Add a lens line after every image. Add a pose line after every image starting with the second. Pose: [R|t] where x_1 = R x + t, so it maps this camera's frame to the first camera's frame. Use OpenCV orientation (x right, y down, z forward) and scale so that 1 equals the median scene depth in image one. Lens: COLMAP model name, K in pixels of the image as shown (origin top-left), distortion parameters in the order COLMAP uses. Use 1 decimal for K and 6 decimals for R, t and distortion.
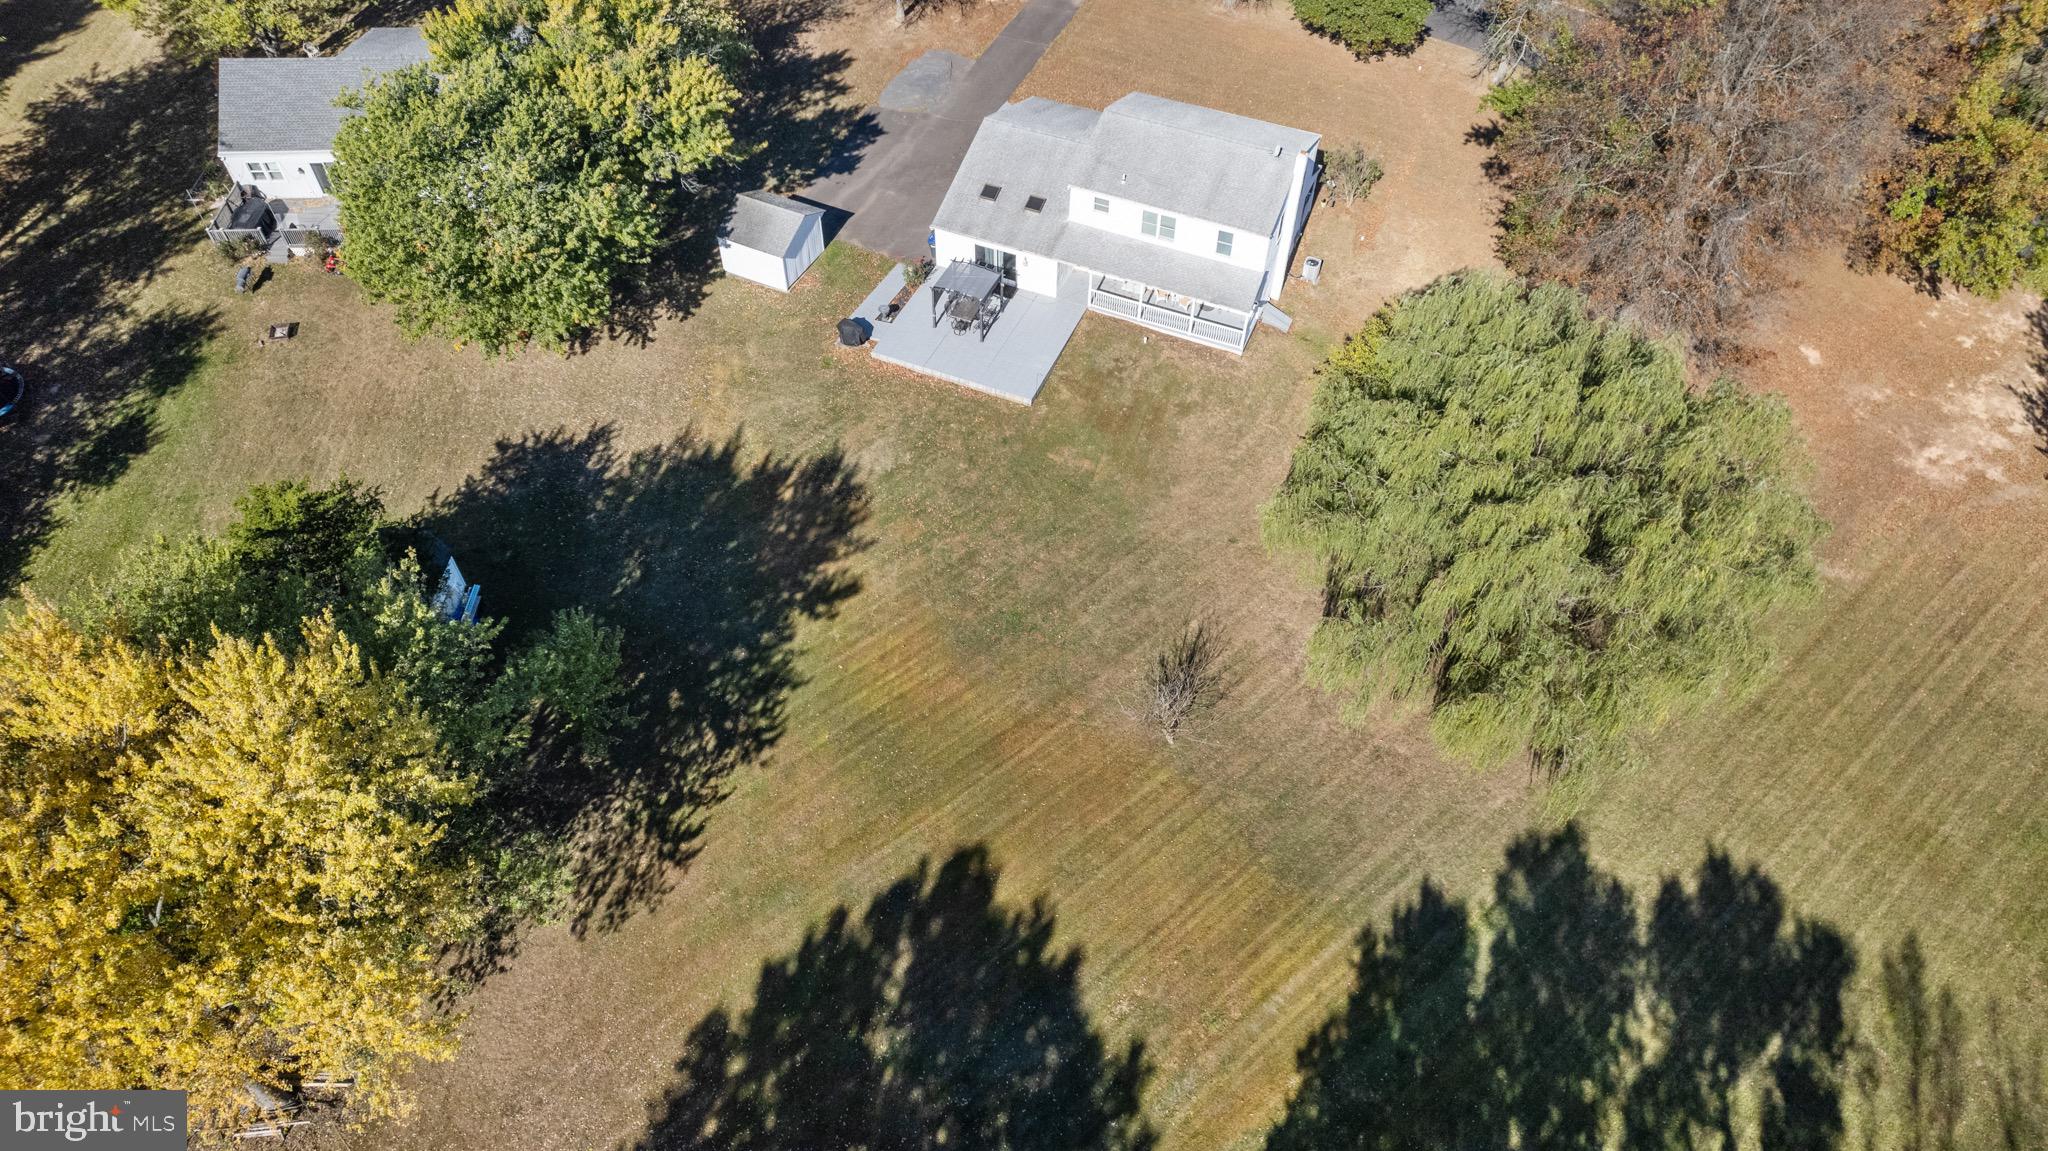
lens RADIAL K [[1321.6, 0, 1028.7], [0, 1321.6, 567.4], [0, 0, 1]] dist [-0.068436, 0.060198]
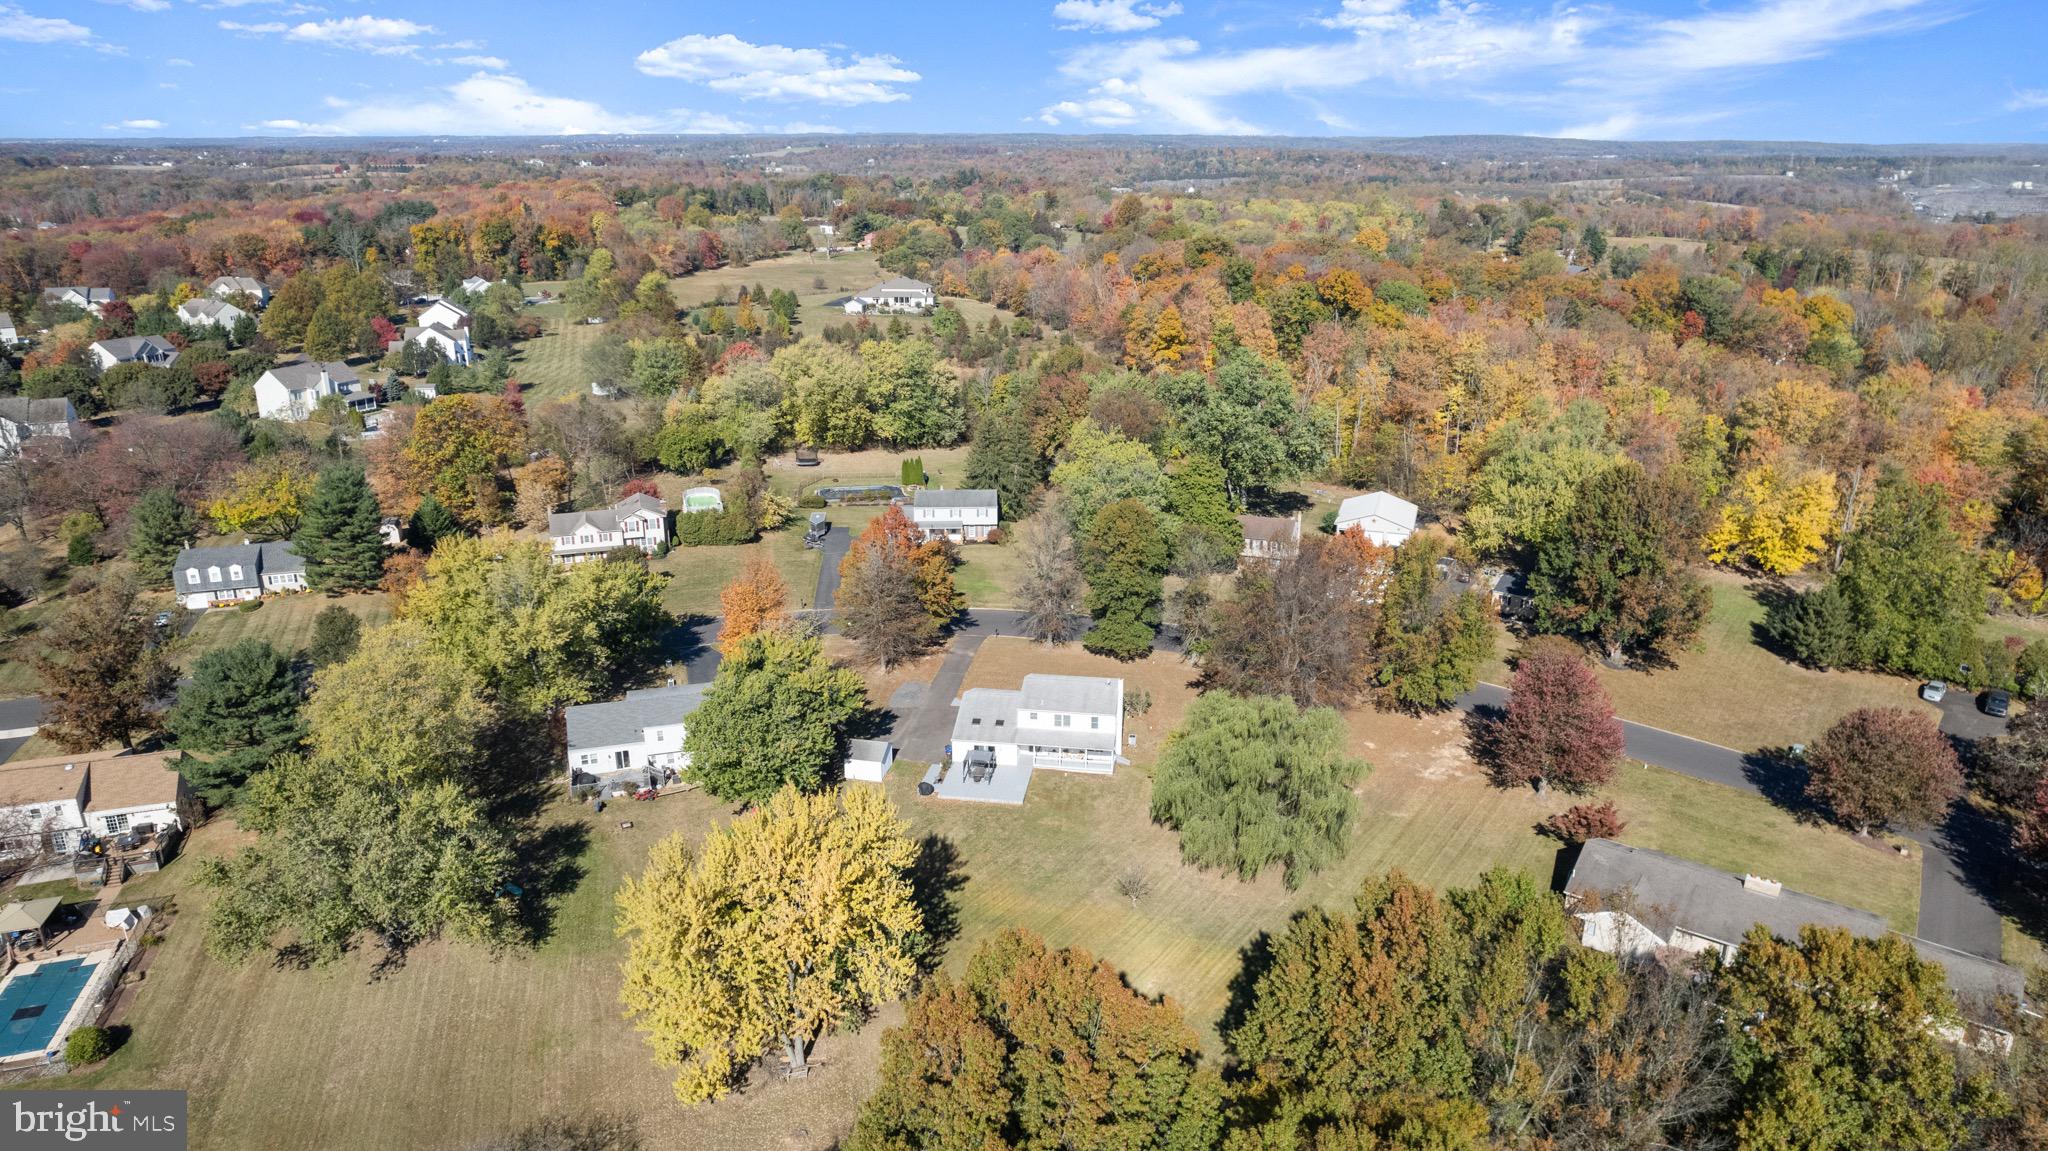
lens RADIAL K [[1321.6, 0, 1036.9], [0, 1321.6, 574.8], [0, 0, 1]] dist [-0.068436, 0.060198]
pose [[0.967178, -0.092236, 0.236770, -0.444200], [0.202781, 0.841679, -0.500455, 0.628772], [-0.153125, 0.532042, 0.832757, -0.936368]]
